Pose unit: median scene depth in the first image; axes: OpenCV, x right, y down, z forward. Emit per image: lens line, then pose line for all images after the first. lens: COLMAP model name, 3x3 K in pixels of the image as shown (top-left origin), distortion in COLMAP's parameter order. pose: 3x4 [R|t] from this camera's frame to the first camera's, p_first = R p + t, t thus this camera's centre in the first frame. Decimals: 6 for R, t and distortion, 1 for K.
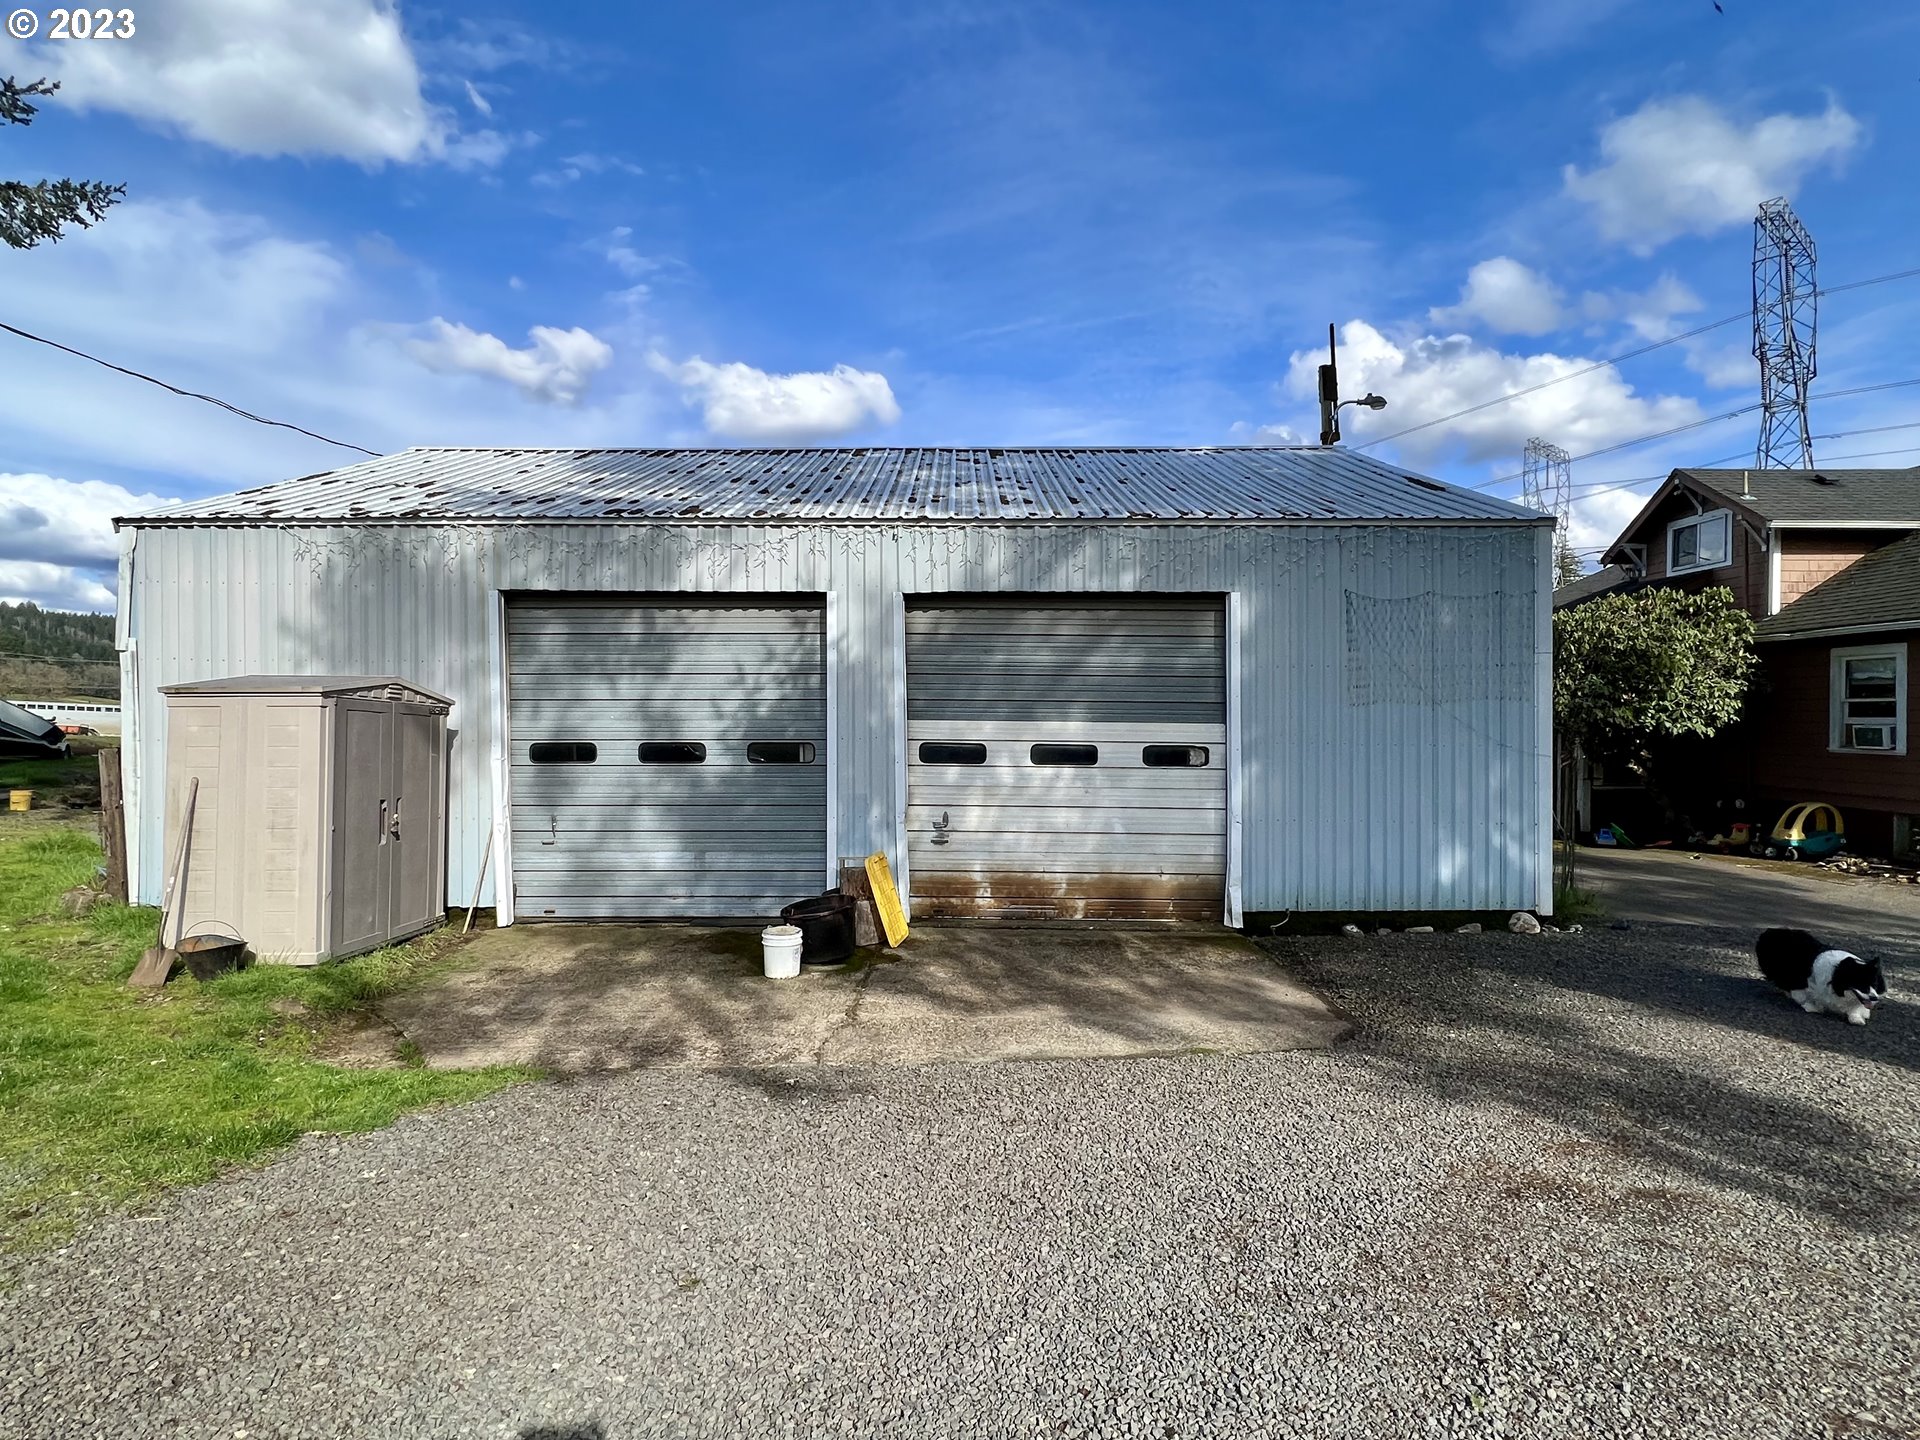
lens RADIAL K [[928.0, 0, 955.8], [0, 928.0, 725.3], [0, 0, 1]] dist [-0.003440, -0.000847]
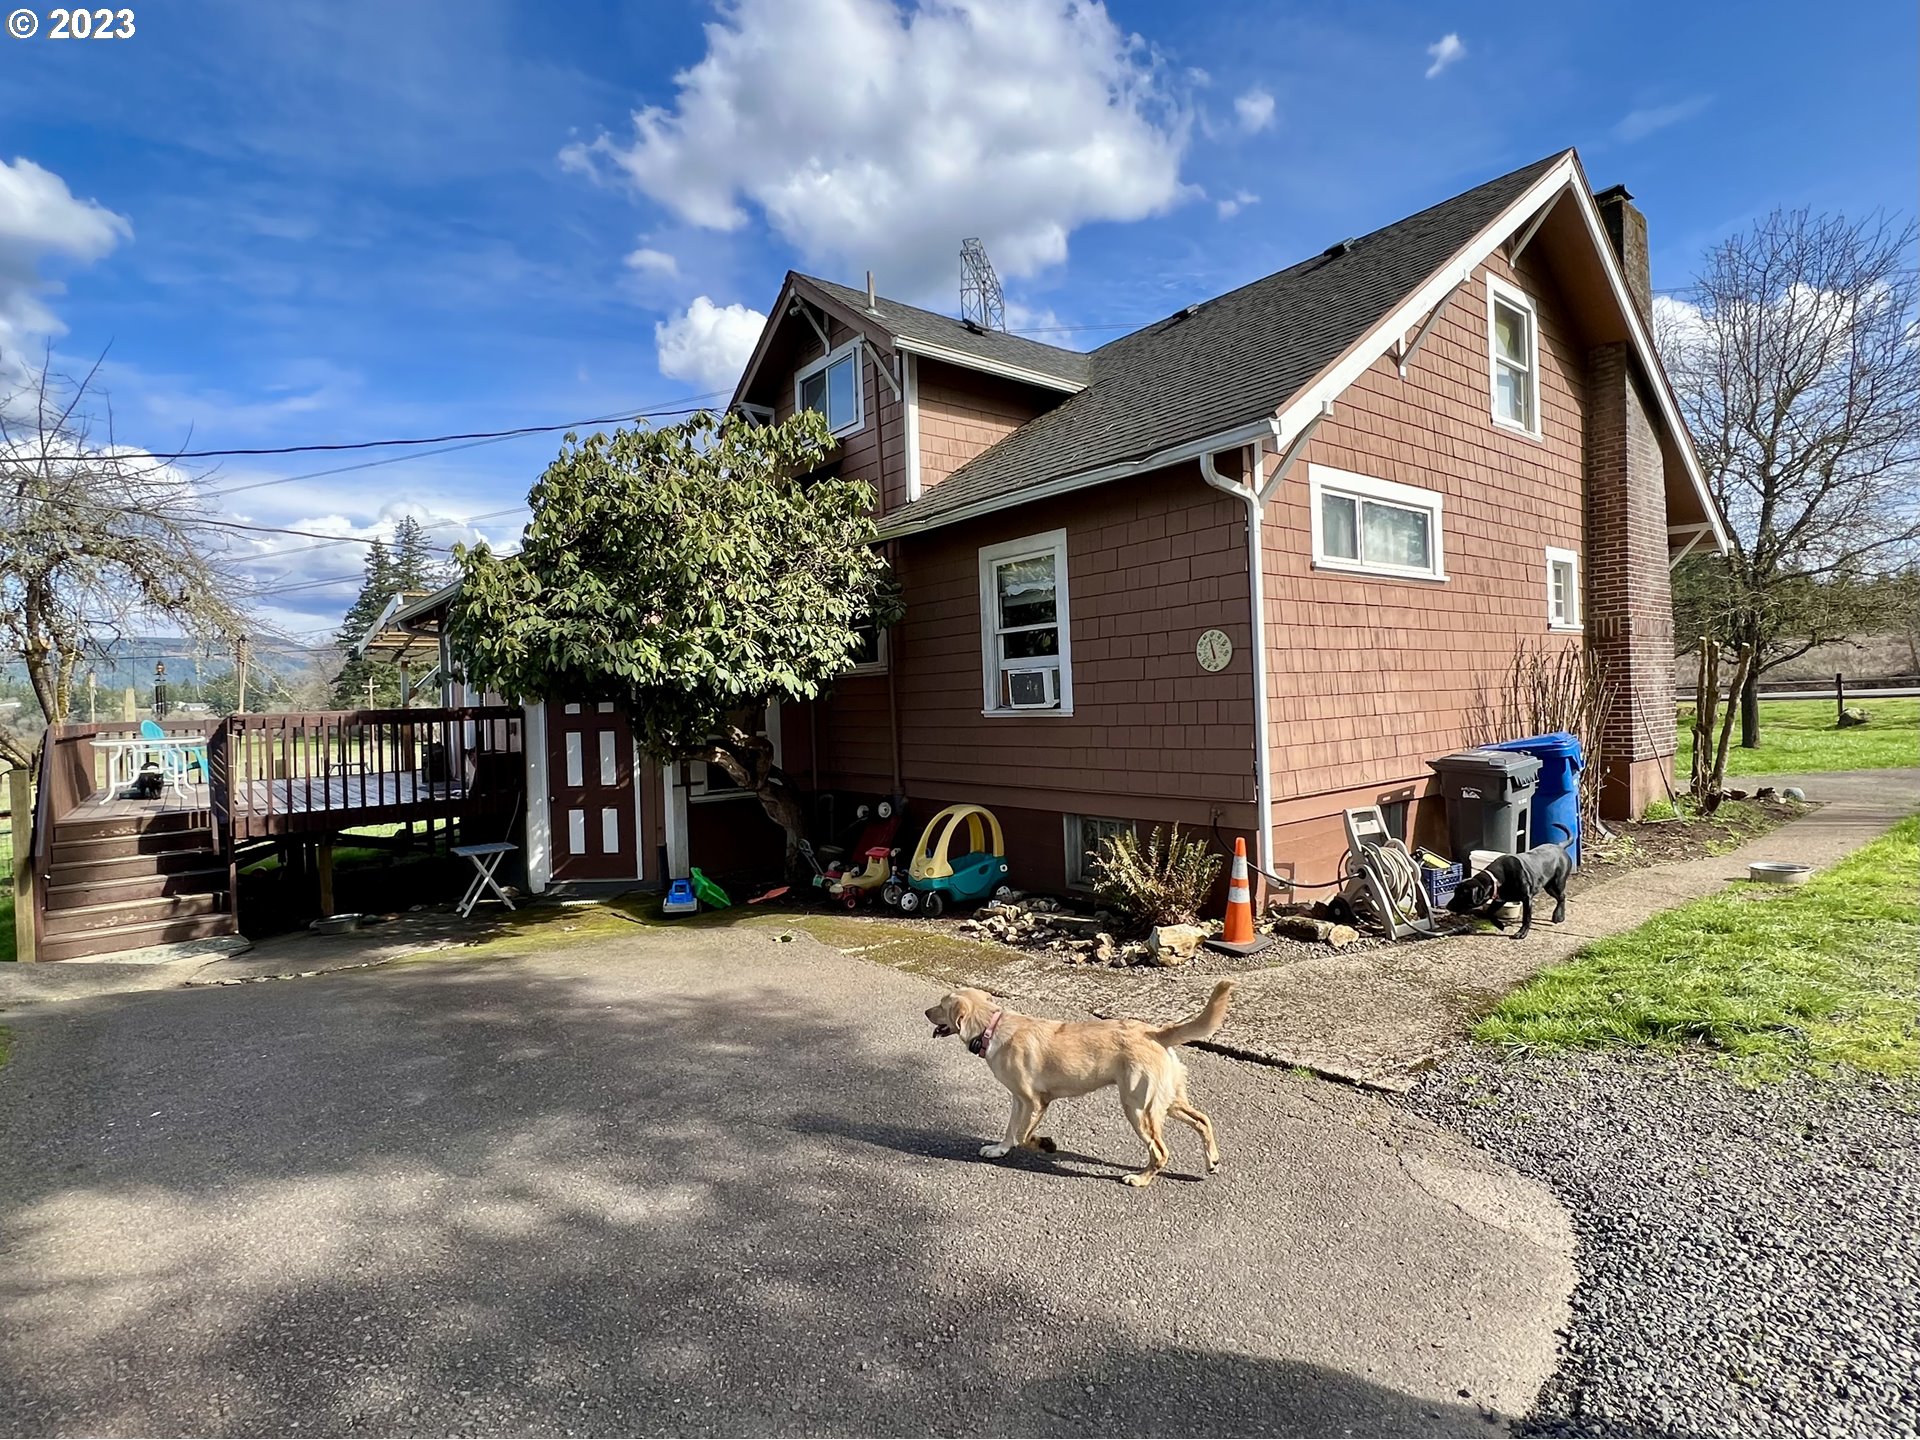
lens RADIAL K [[928.0, 0, 960.3], [0, 928.0, 715.7], [0, 0, 1]] dist [-0.003440, -0.000847]
pose [[0.780948, -0.038805, 0.623389, 0.552908], [0.043820, 0.999013, 0.007292, 0.022365], [-0.623057, 0.021622, 0.781878, 0.533293]]
